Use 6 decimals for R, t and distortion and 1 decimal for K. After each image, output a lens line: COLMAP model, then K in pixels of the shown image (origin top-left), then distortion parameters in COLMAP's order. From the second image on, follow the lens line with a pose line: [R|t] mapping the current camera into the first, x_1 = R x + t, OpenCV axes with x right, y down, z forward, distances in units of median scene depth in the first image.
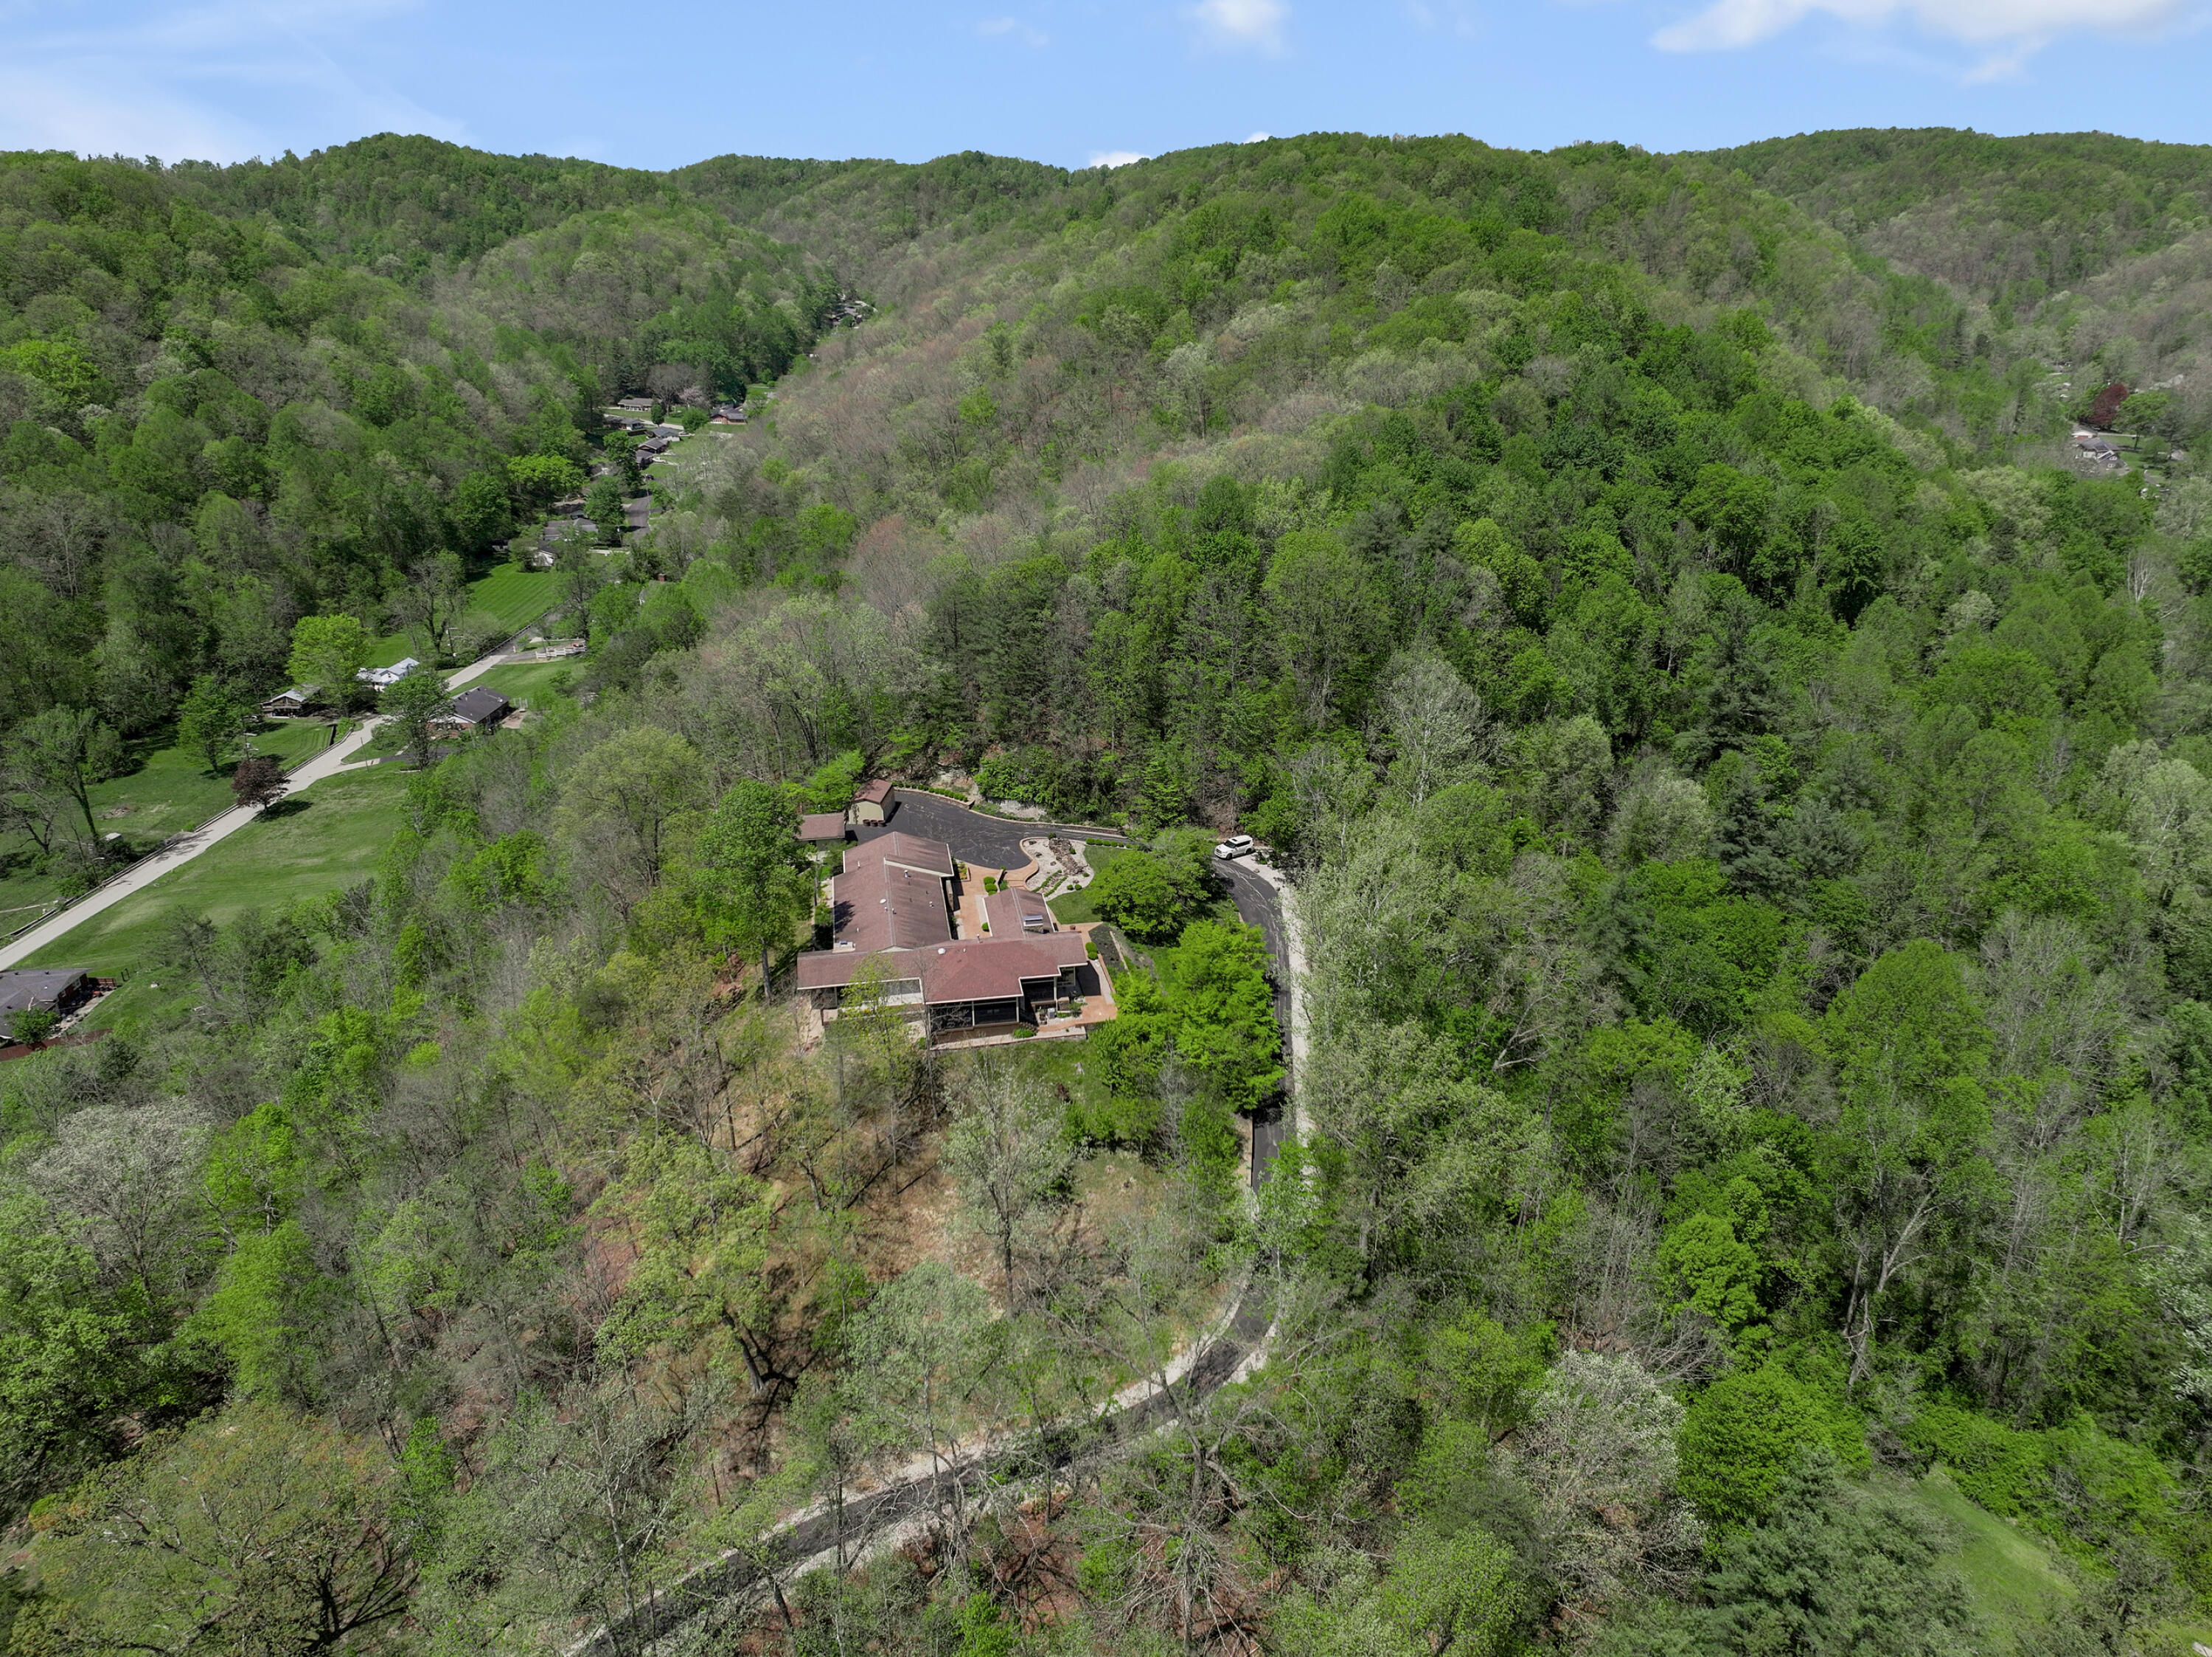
lens RADIAL K [[1545.9, 0, 1106.0], [0, 1545.9, 828.5], [0, 0, 1]] dist [0.017198, -0.004294]
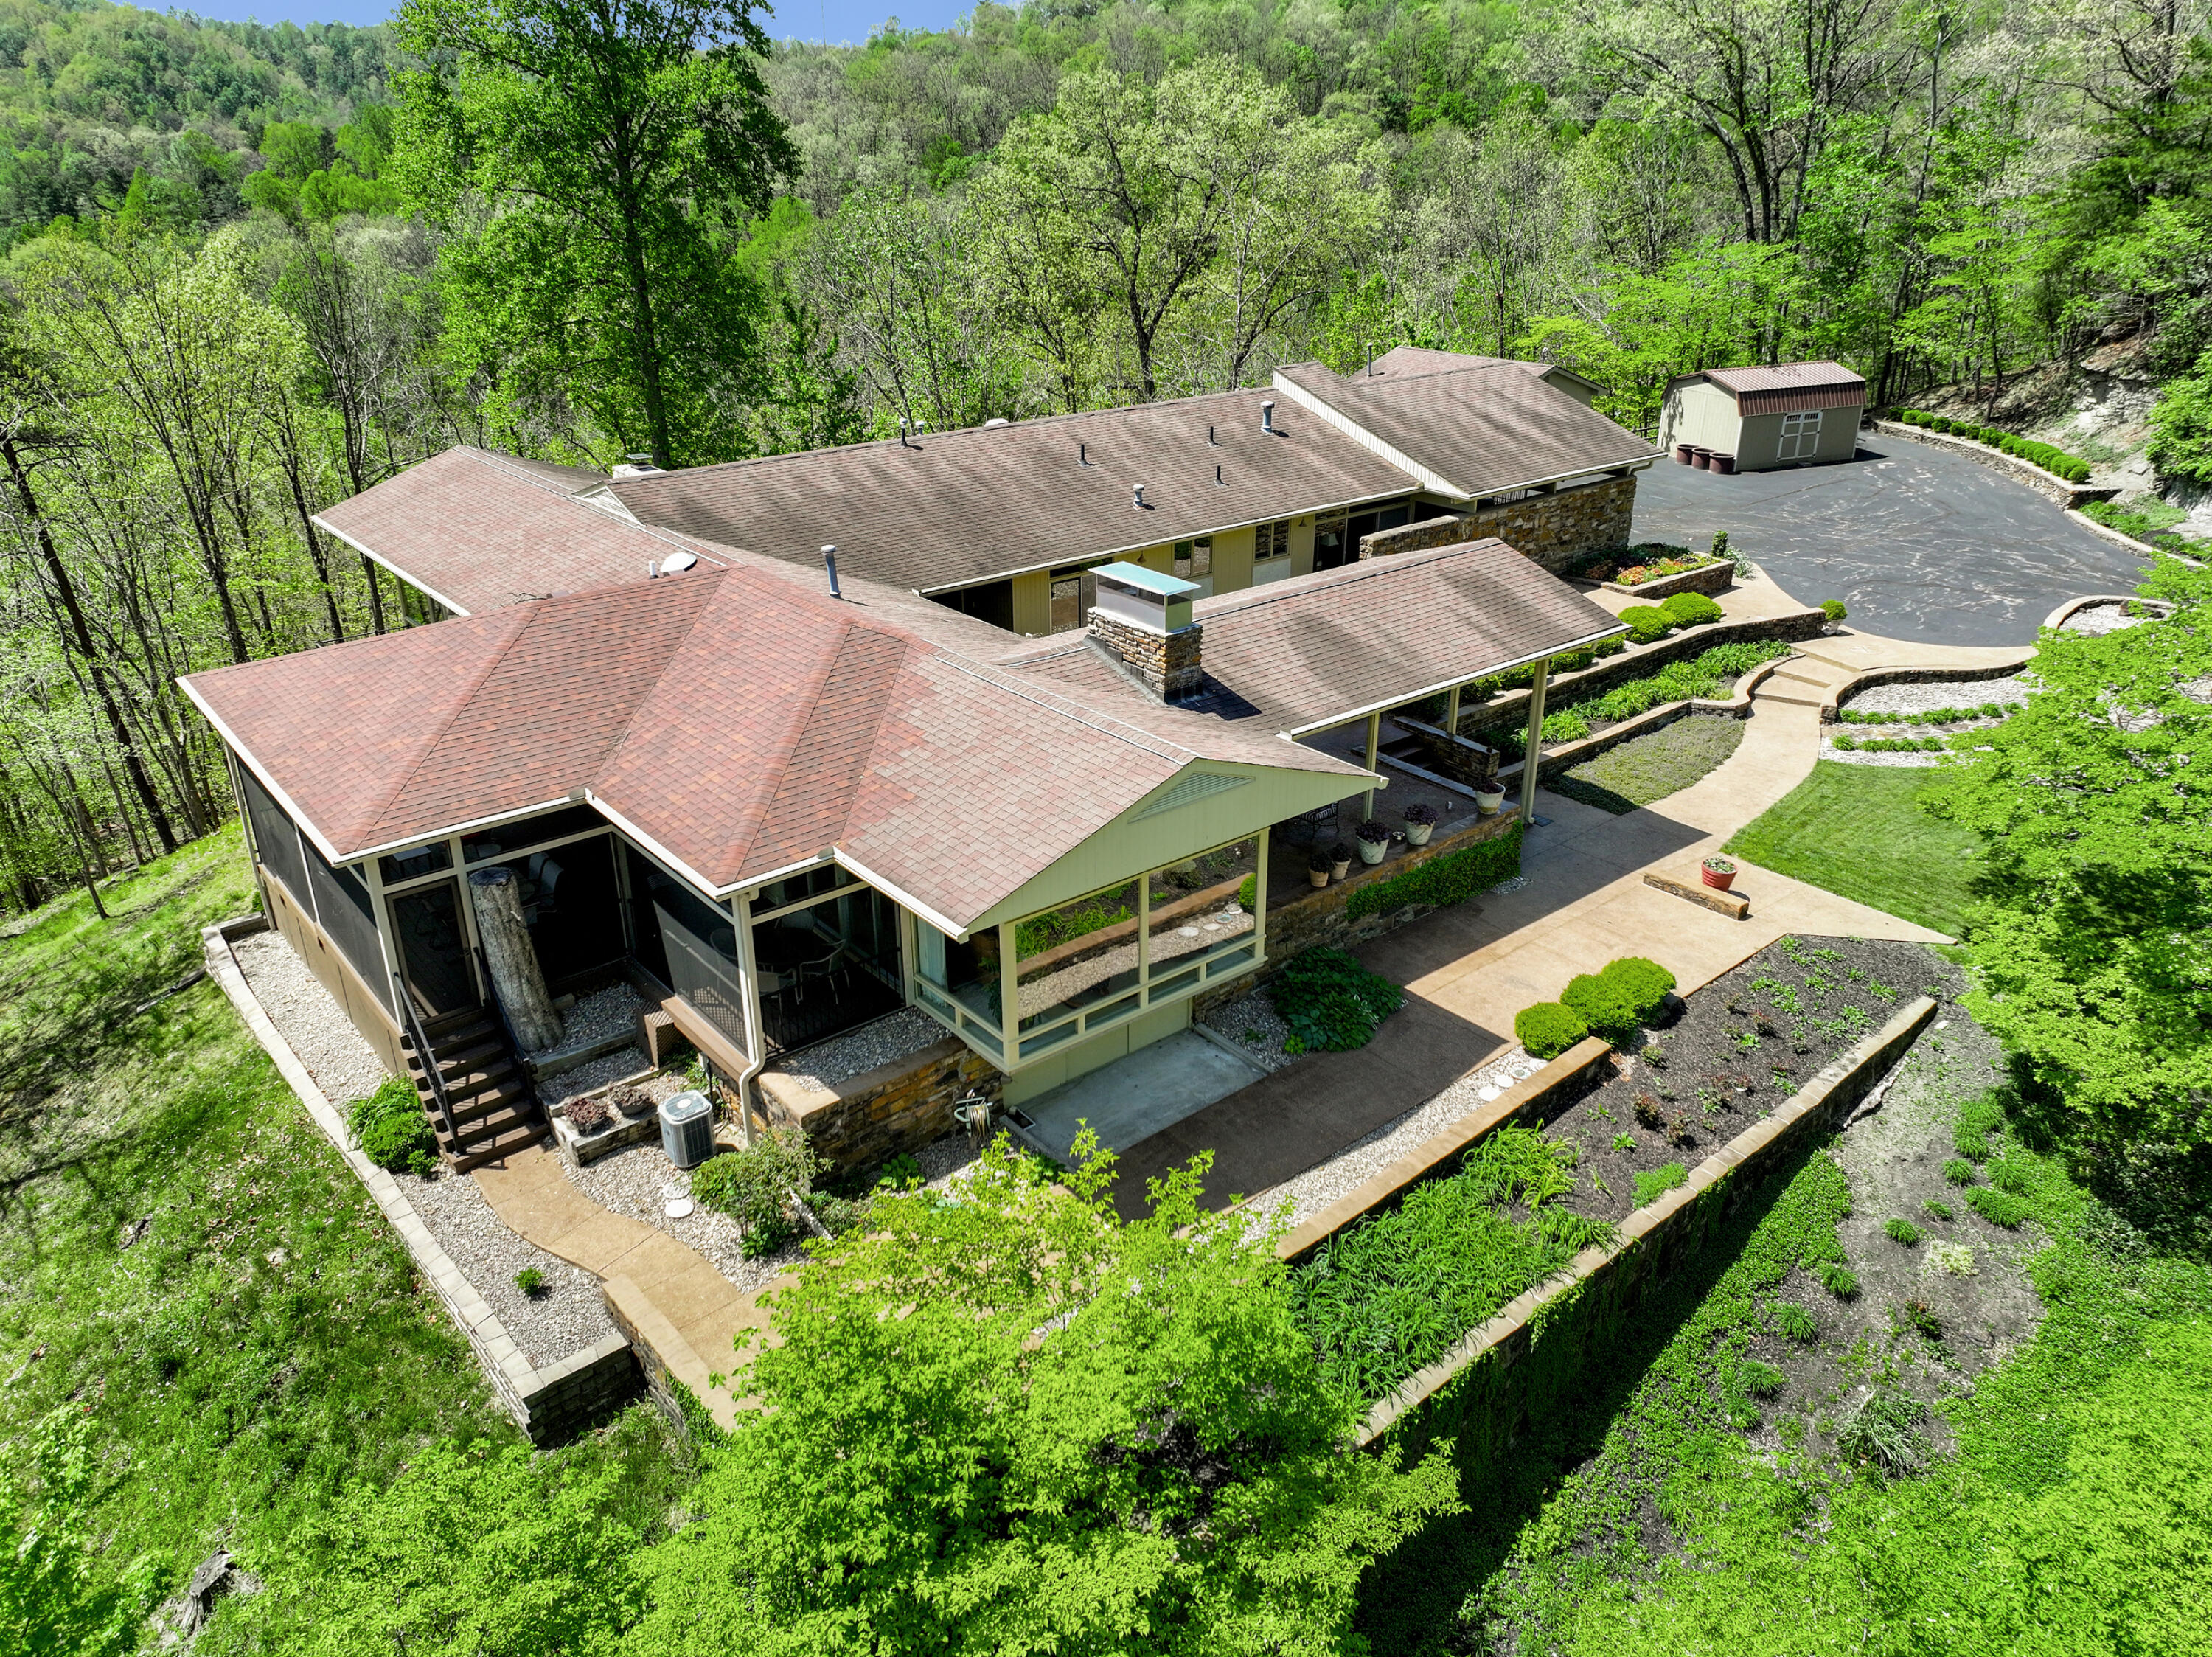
lens RADIAL K [[1545.9, 0, 1106.0], [0, 1545.9, 828.5], [0, 0, 1]] dist [0.017198, -0.004294]
pose [[0.497262, 0.361155, -0.788858, 0.069522], [-0.333237, 0.919003, 0.210681, 0.041643], [0.801052, 0.158113, 0.577336, 0.766037]]
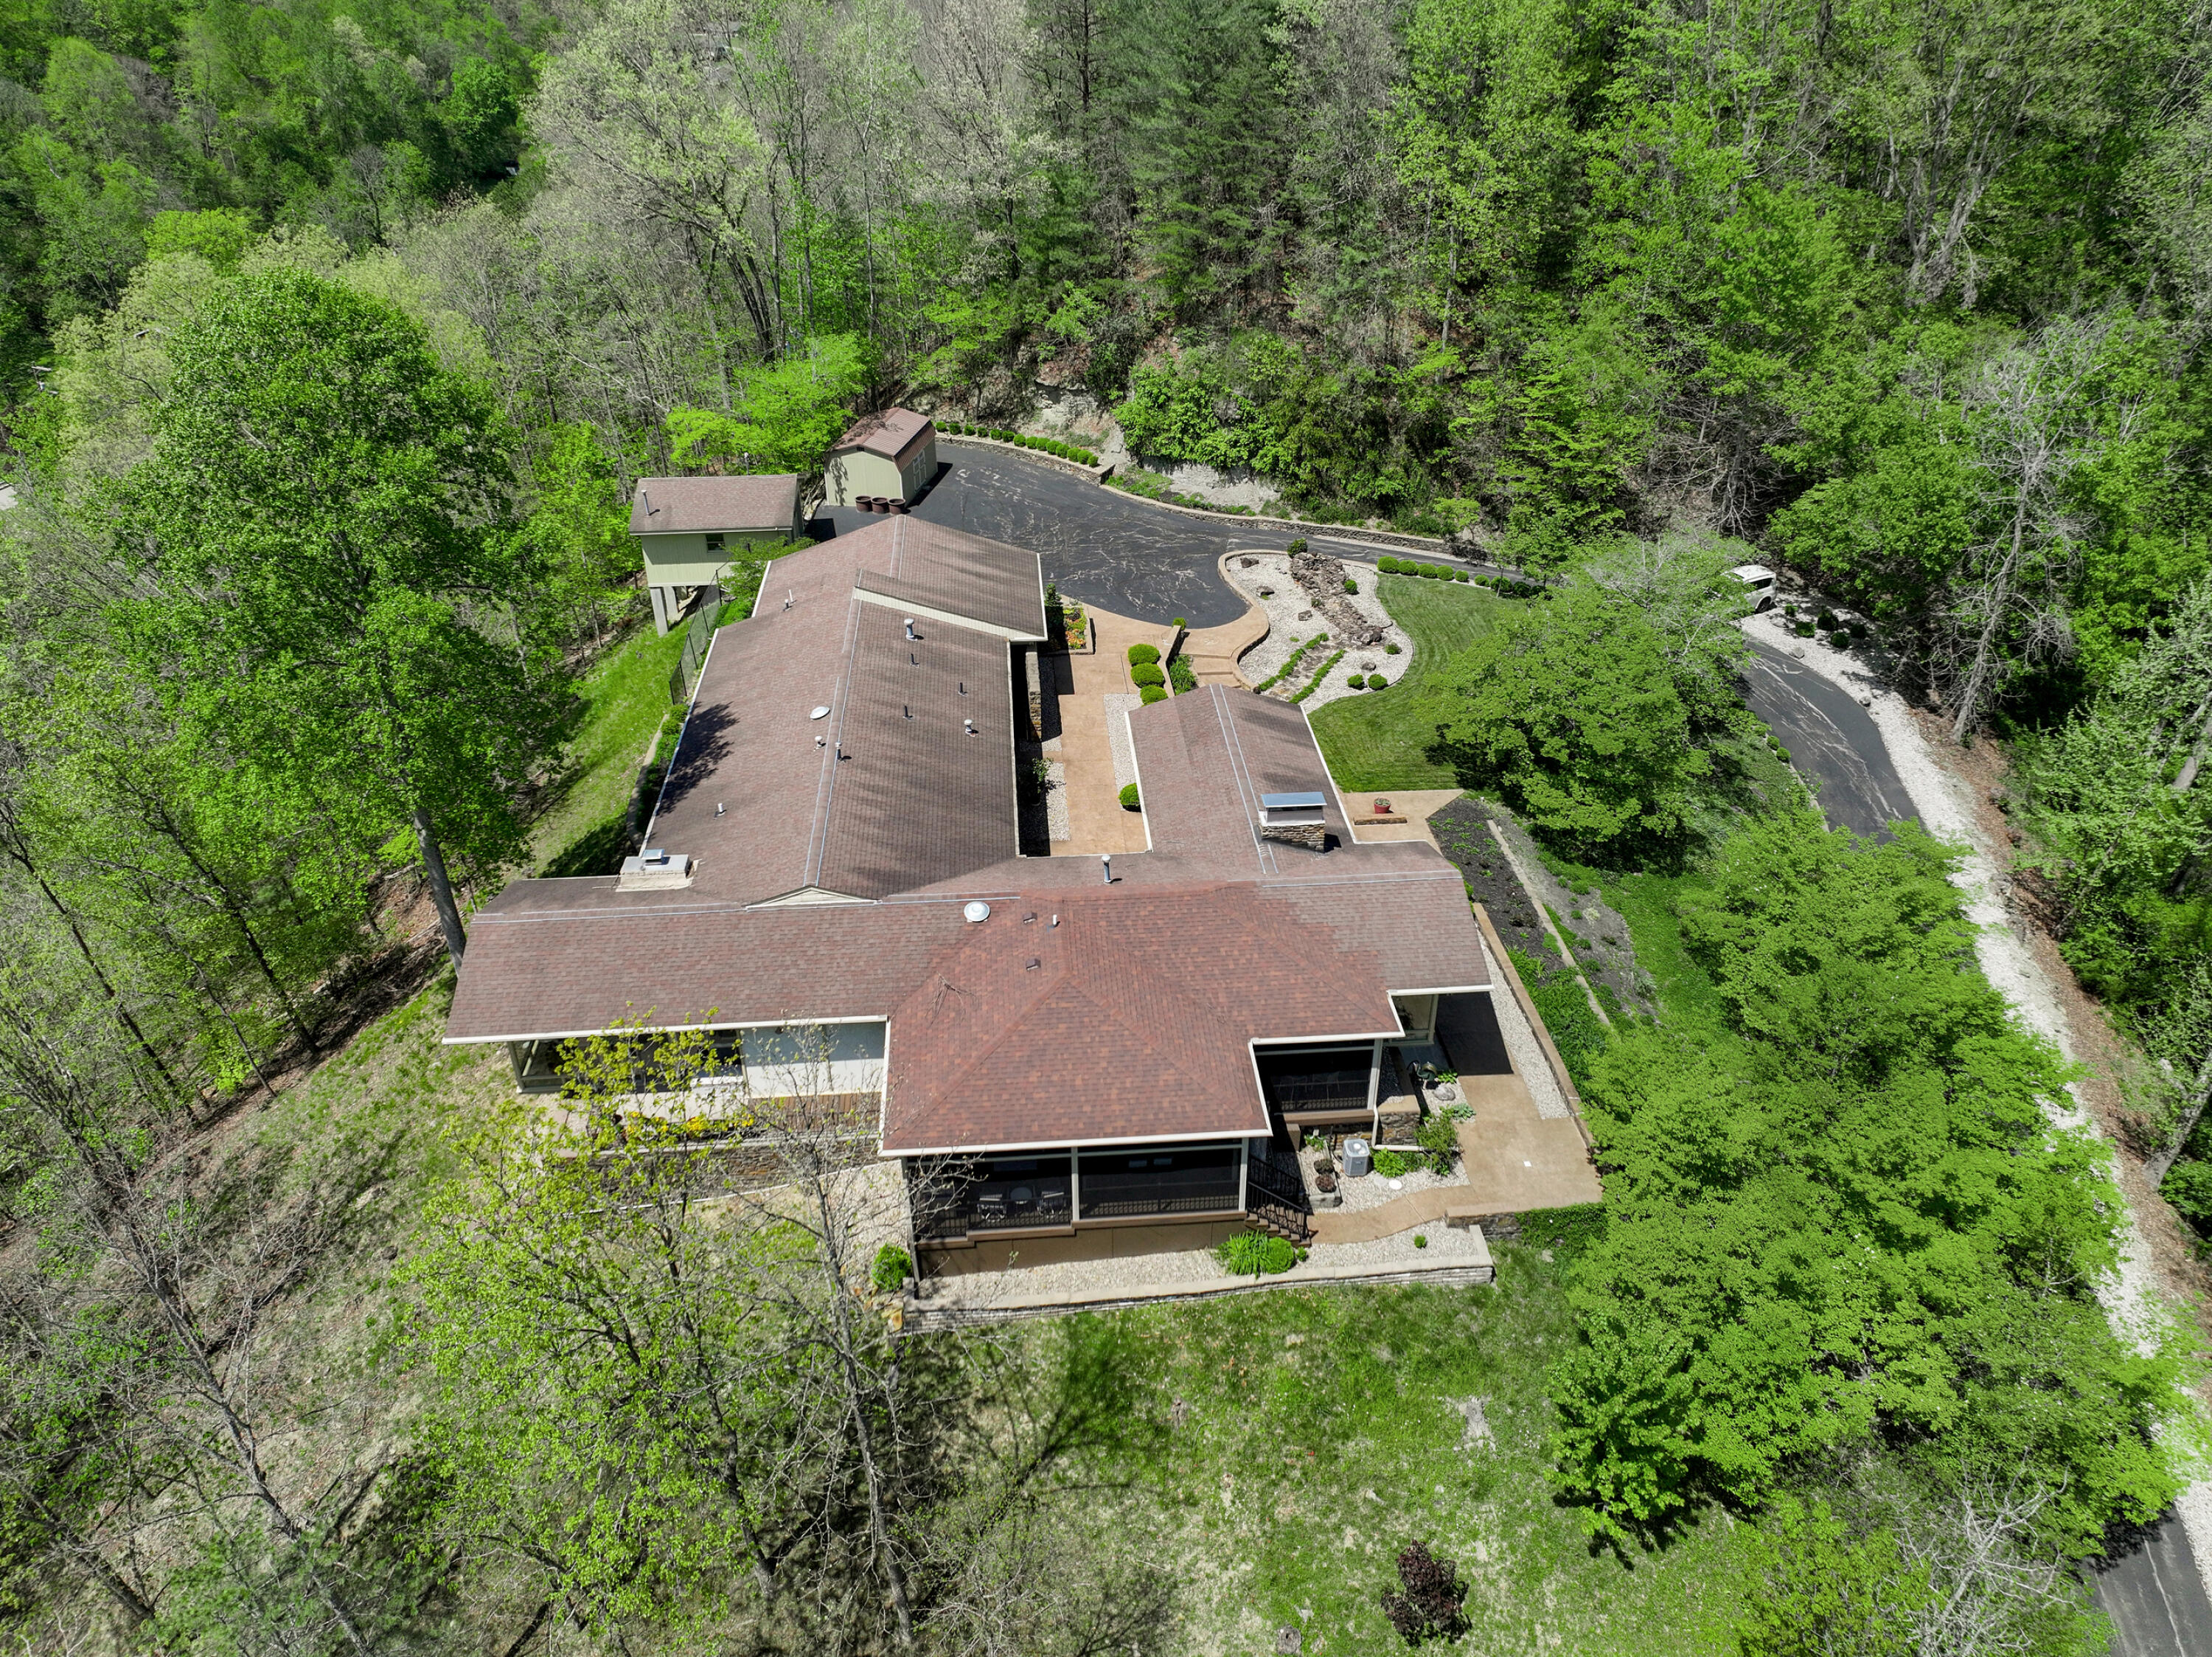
lens RADIAL K [[1545.9, 0, 1106.0], [0, 1545.9, 828.5], [0, 0, 1]] dist [0.017198, -0.004294]
pose [[0.995212, 0.051746, -0.082914, -0.048708], [-0.037718, 0.985970, 0.162602, 0.013691], [0.090165, -0.158697, 0.983202, 0.591575]]
